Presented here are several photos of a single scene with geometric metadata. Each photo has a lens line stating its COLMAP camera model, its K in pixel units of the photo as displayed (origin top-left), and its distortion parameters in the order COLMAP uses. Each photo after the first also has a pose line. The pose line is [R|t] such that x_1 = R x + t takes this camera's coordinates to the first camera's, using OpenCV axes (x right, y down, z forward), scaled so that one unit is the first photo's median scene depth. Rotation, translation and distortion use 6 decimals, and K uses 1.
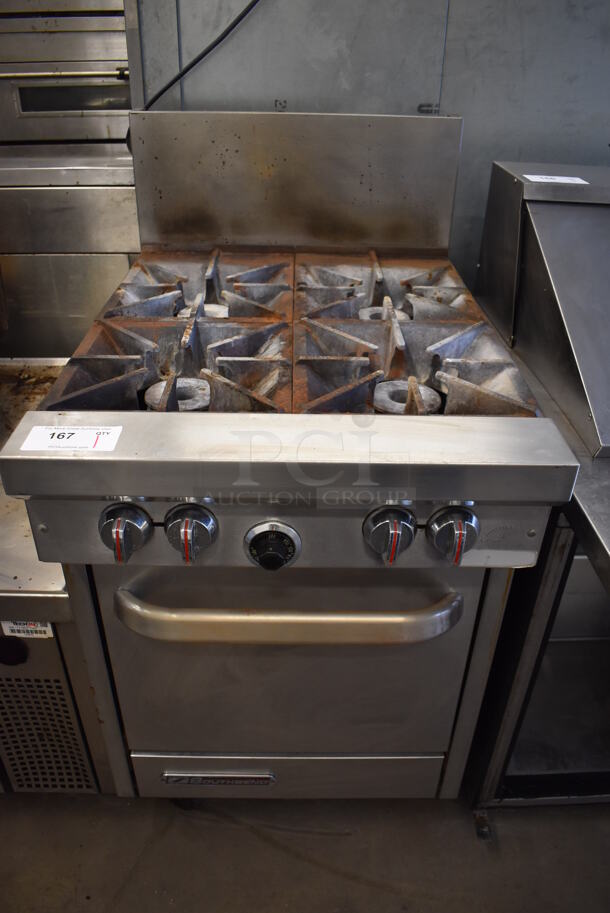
lens RADIAL K [[708.9, 0, 302.7], [0, 708.9, 456.4], [0, 0, 1]] dist [-0.087172, 0.006783]
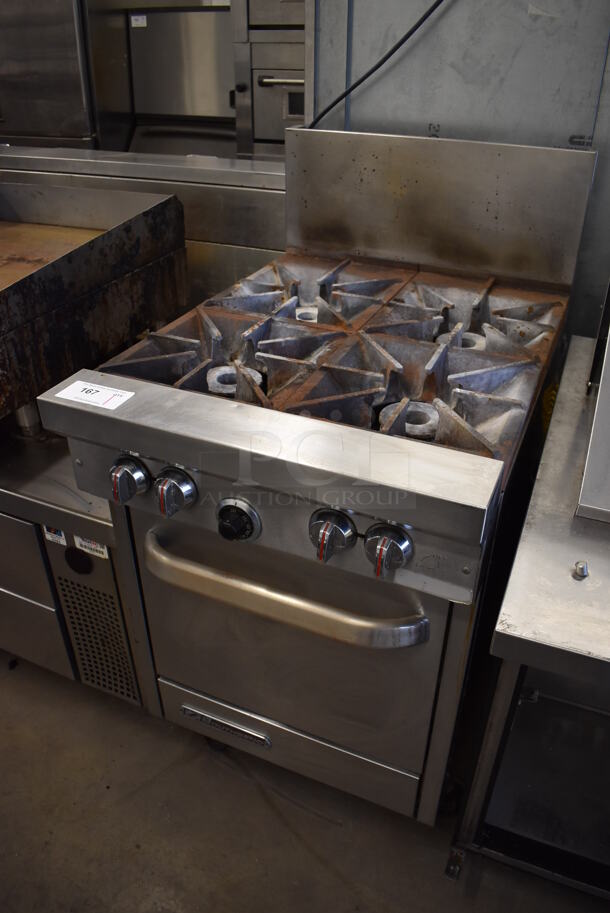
lens RADIAL K [[708.9, 0, 305.7], [0, 708.9, 455.0], [0, 0, 1]] dist [-0.087172, 0.006783]
pose [[0.909601, 0.207211, -0.360125, 0.318543], [-0.209449, 0.977253, 0.033273, -0.026616], [0.358828, 0.045162, 0.932310, -0.021115]]
